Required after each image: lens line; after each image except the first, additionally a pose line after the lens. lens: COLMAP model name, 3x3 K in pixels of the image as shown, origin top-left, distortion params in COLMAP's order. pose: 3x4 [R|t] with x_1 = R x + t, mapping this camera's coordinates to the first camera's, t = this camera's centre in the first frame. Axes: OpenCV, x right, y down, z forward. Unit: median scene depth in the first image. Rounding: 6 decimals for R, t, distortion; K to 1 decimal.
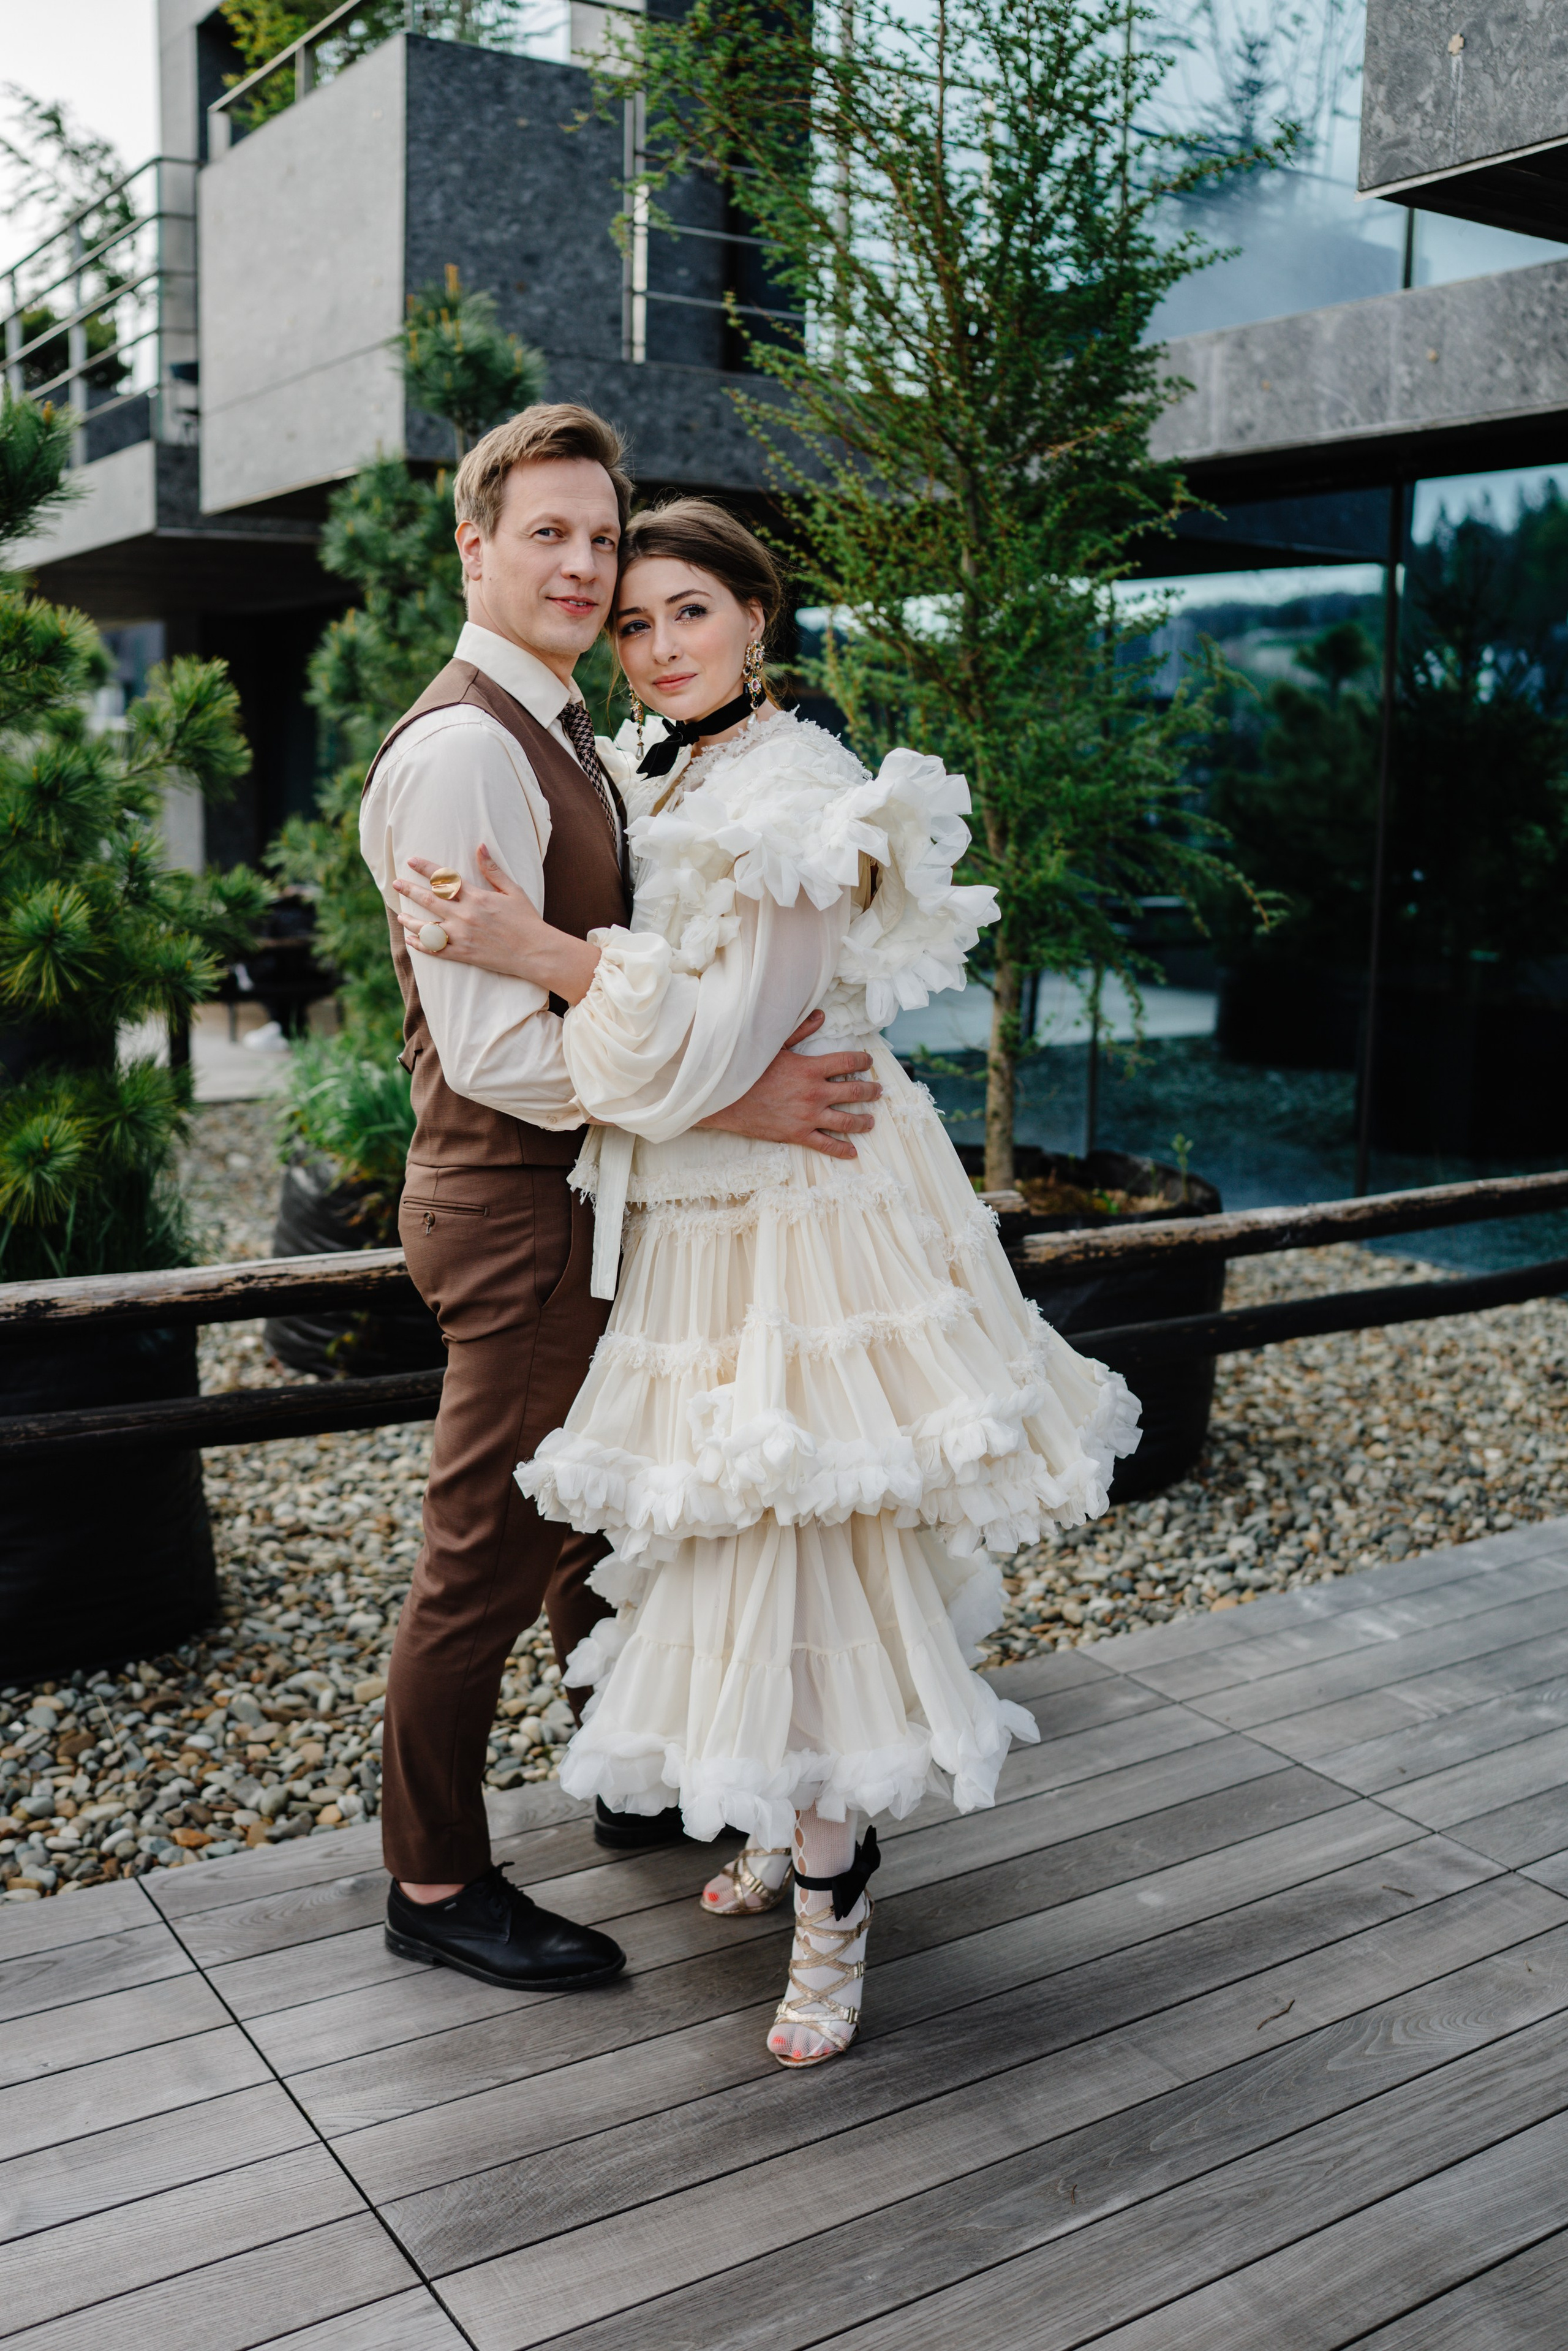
lens RADIAL K [[2229.1, 0, 778.0], [0, 2229.1, 1173.9], [0, 0, 1]] dist [-0.190098, 0.225683]
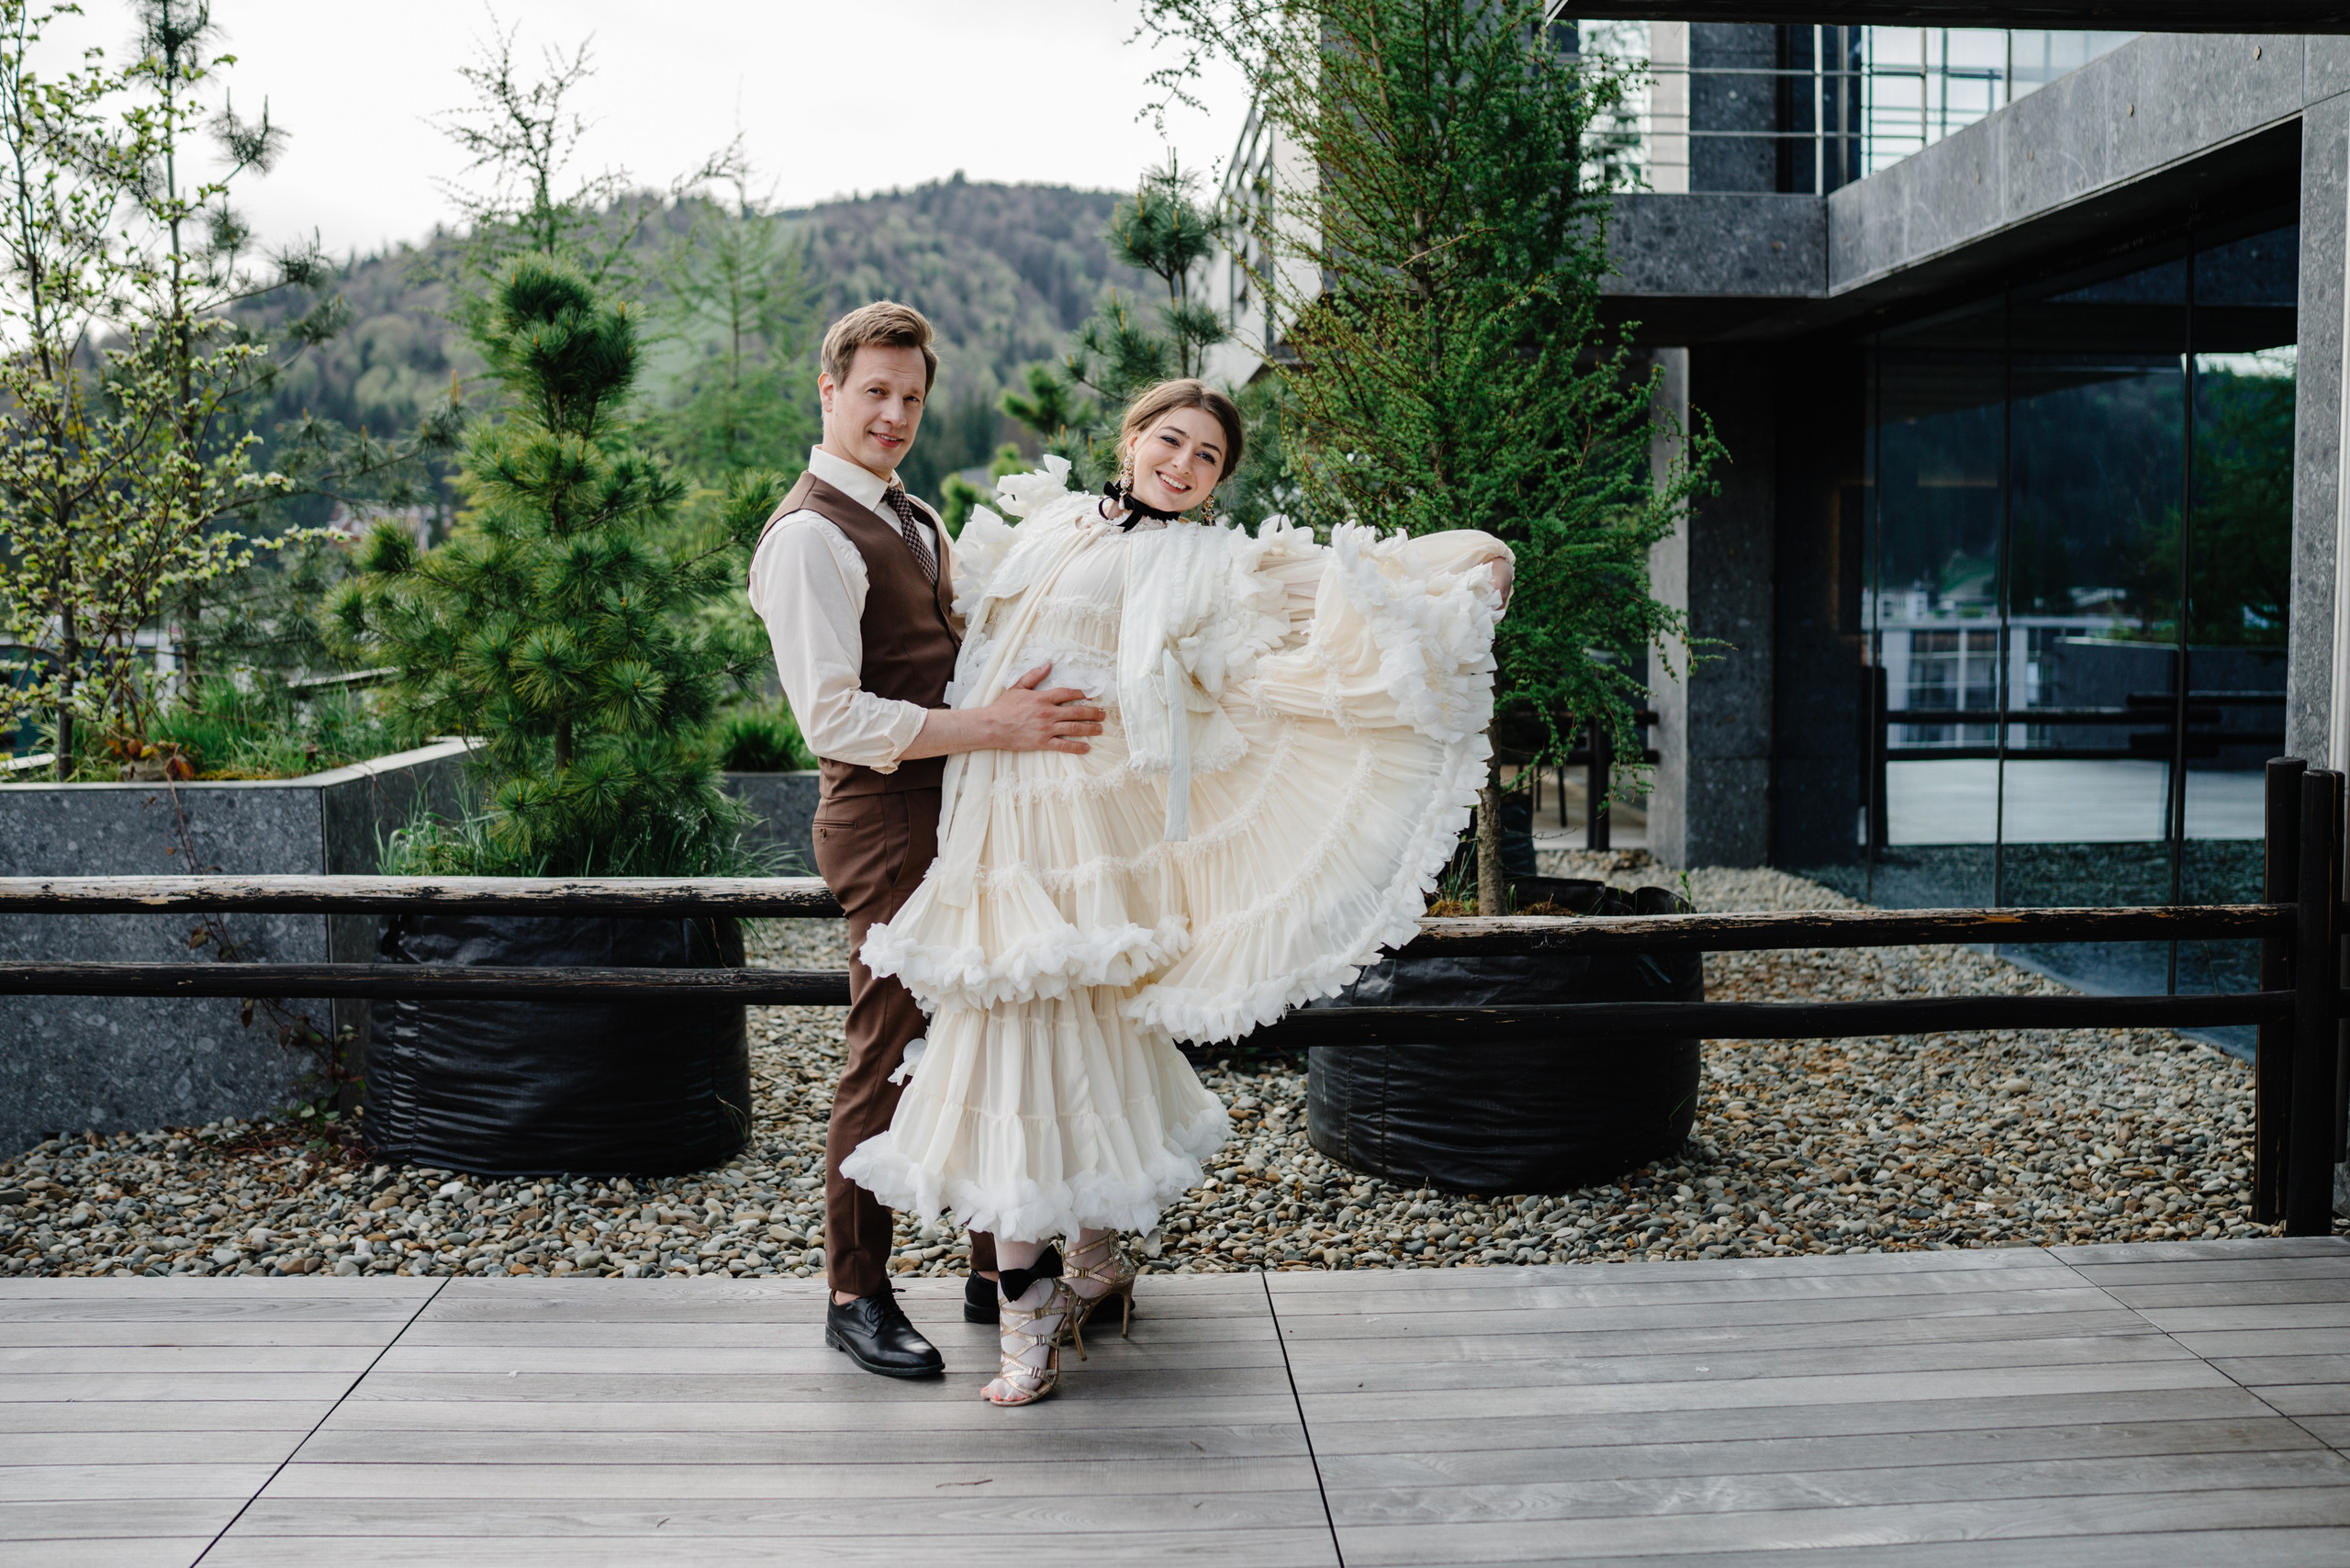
lens RADIAL K [[2226.5, 0, 1179.9], [0, 2226.5, 767.2], [0, 0, 1]] dist [-0.189234, 0.207843]
pose [[0.862241, 0.018743, -0.506152, 0.583096], [-0.068162, 0.994519, -0.079288, 0.038821], [0.501891, 0.102865, 0.858792, -0.044740]]
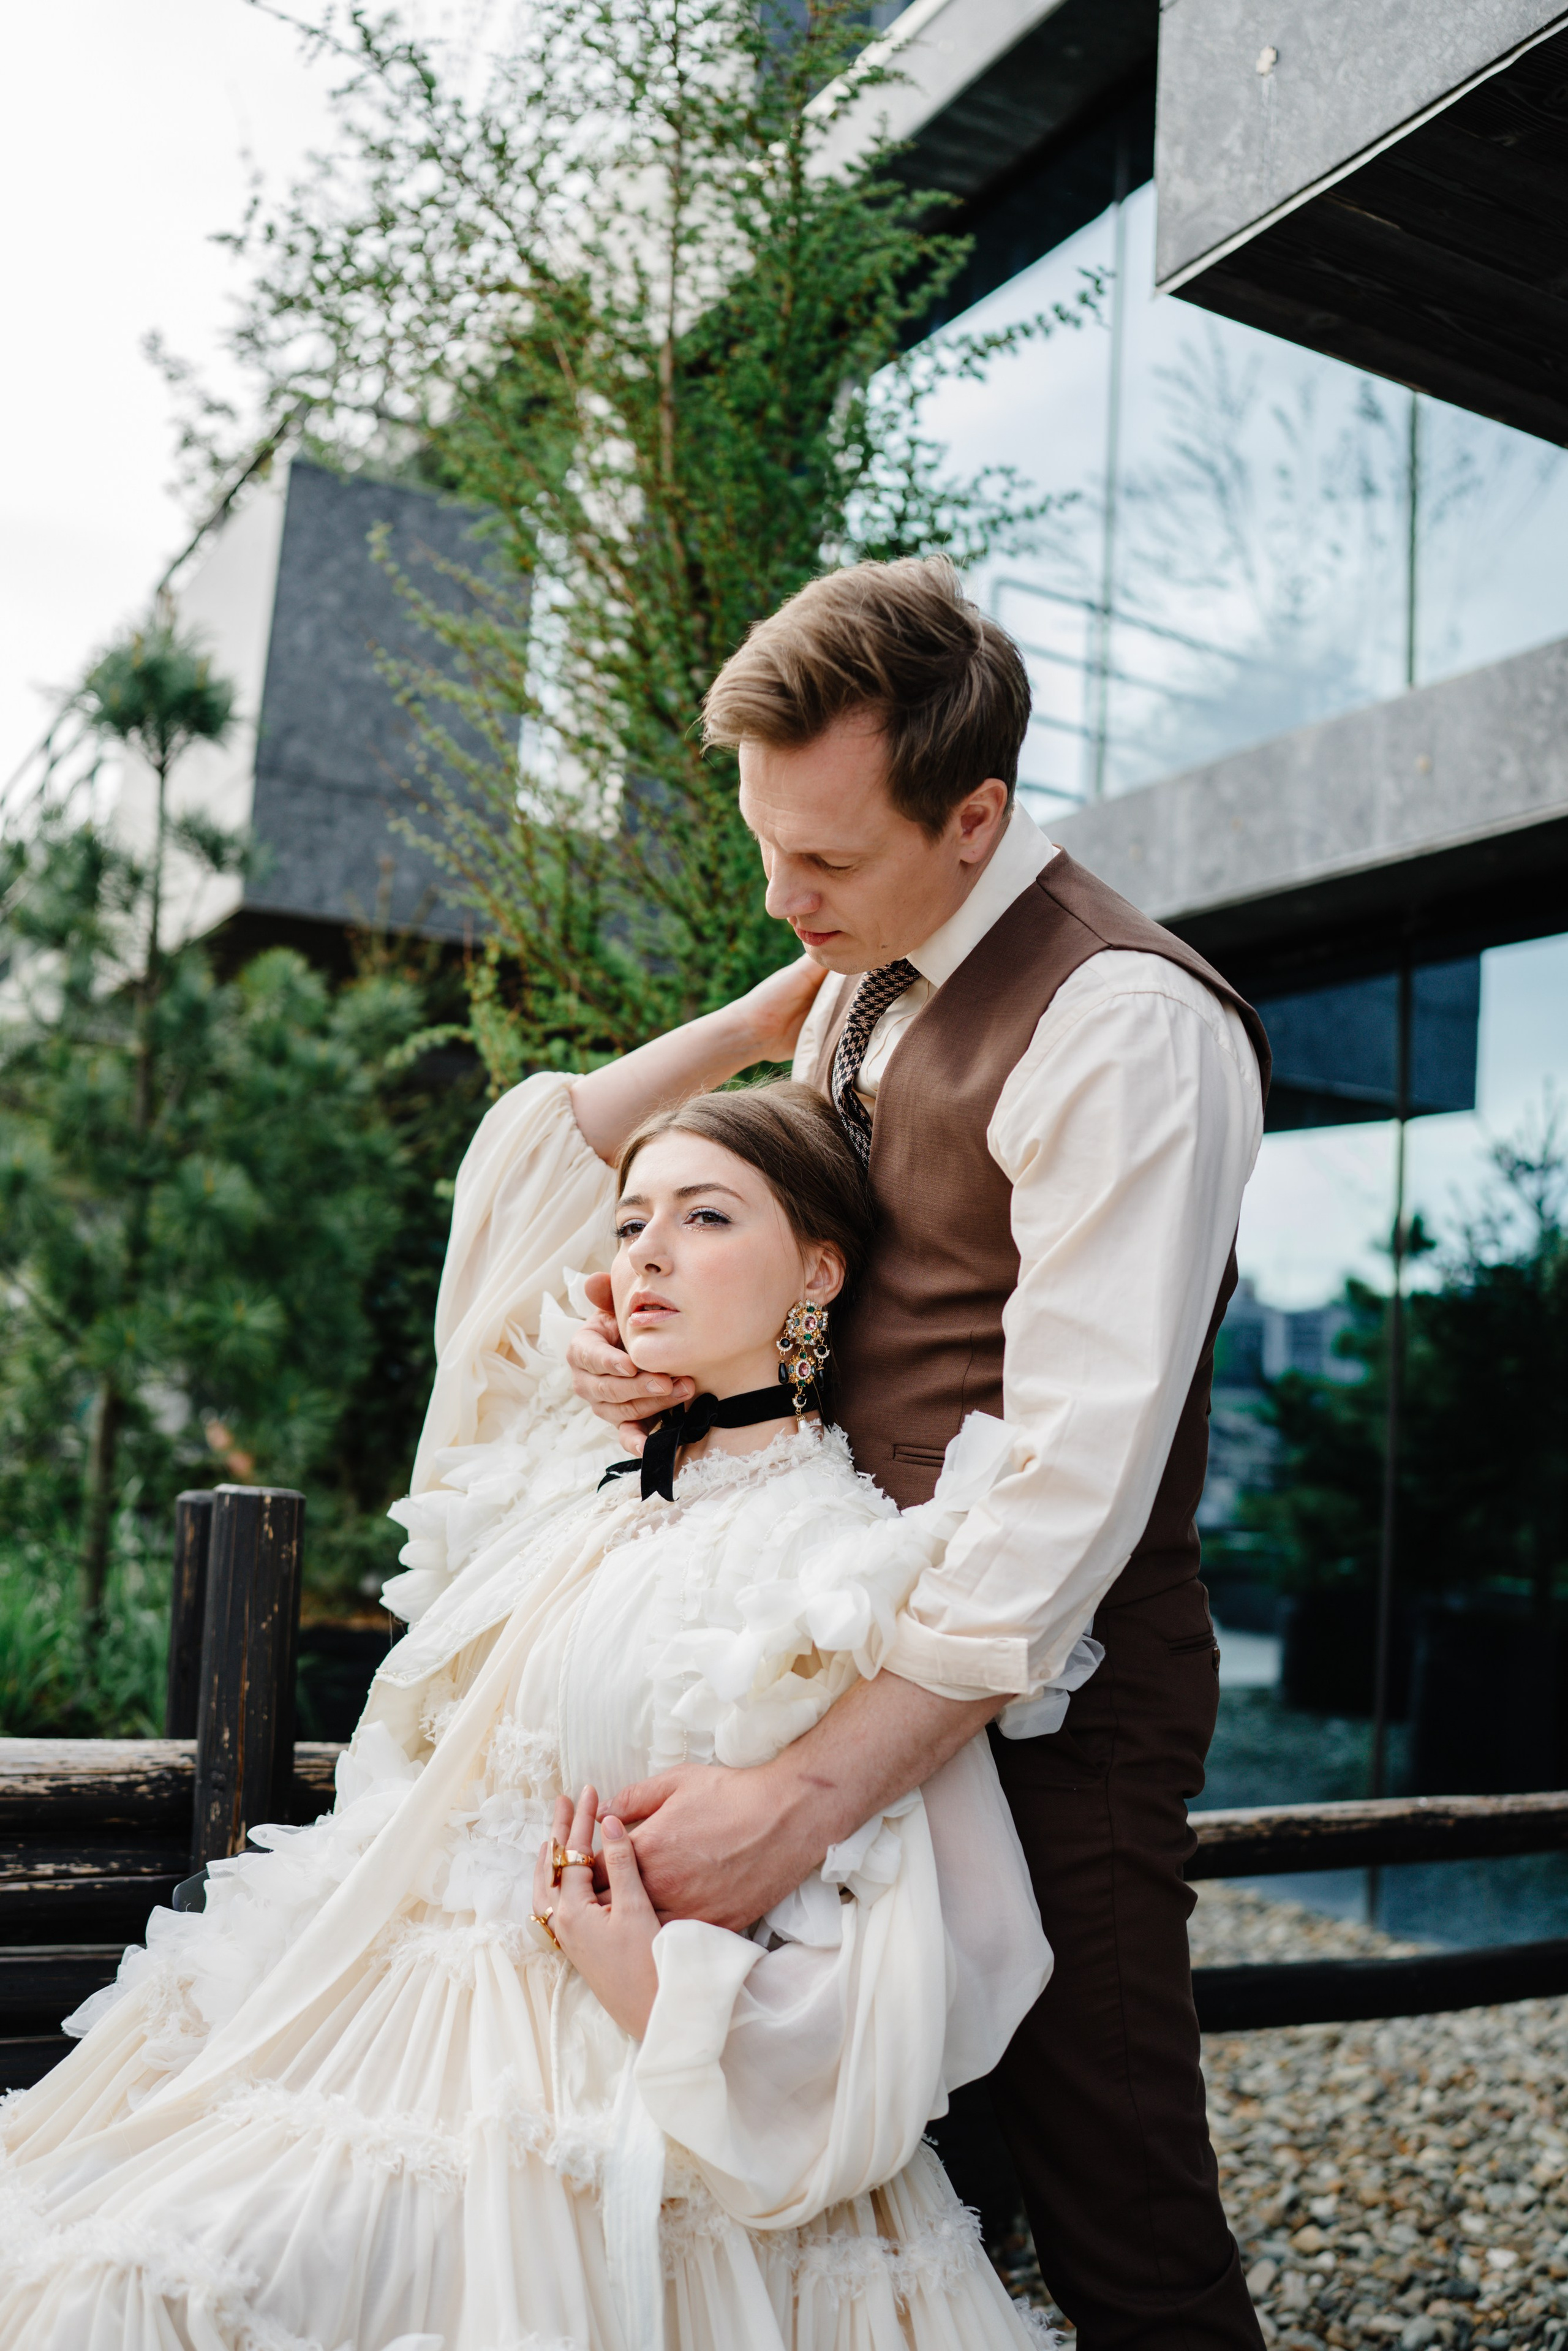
lens RADIAL K [[2235.8, 0, 775.3], [0, 2235.8, 1162.0], [0, 0, 1]] dist [-0.184725, 0.226318]
pose [[0.996348, 0.035509, -0.077650, 0.177814], [-0.057087, 0.953306, -0.296563, 0.025264], [0.063493, 0.299913, 0.951851, 0.339557]]
